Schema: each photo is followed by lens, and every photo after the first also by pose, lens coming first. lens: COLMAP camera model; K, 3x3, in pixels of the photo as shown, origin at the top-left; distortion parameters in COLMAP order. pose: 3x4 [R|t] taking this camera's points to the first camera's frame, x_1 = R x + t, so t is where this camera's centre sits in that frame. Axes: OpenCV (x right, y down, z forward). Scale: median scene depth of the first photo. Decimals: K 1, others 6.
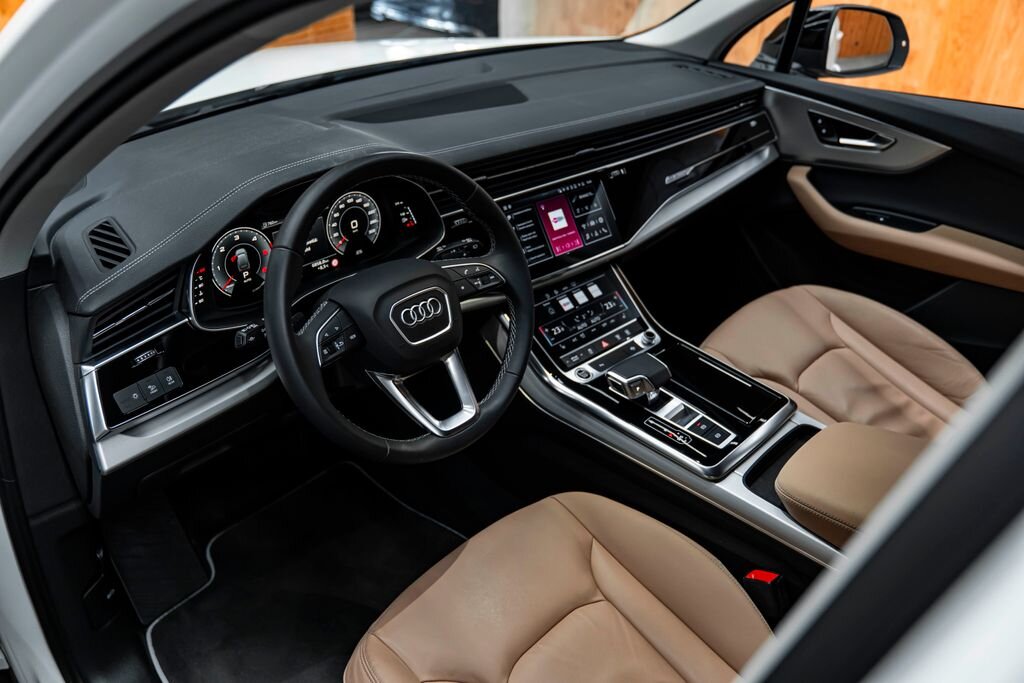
lens RADIAL K [[851.1, 0, 519.3], [0, 851.1, 339.2], [0, 0, 1]] dist [-0.013319, -0.002317]
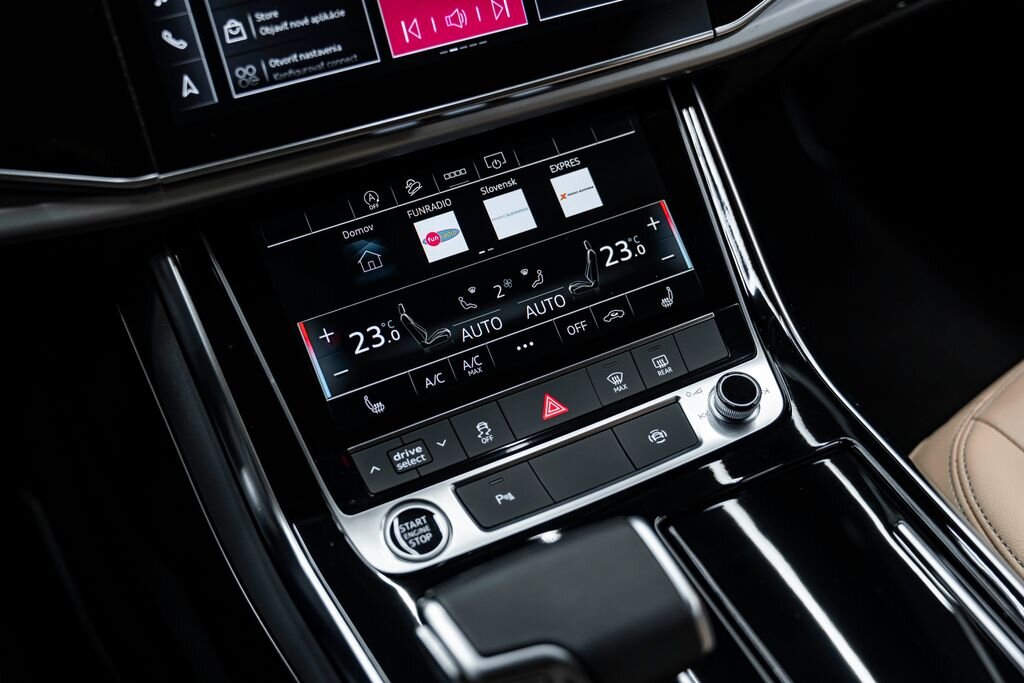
lens RADIAL K [[1323.8, 0, 516.0], [0, 1323.8, 356.8], [0, 0, 1]] dist [0.003725, 0.000000]
pose [[0.963471, 0.162246, -0.213074, 0.171733], [-0.114077, 0.968443, 0.221597, -0.098961], [0.242303, -0.189196, 0.951575, 0.584259]]
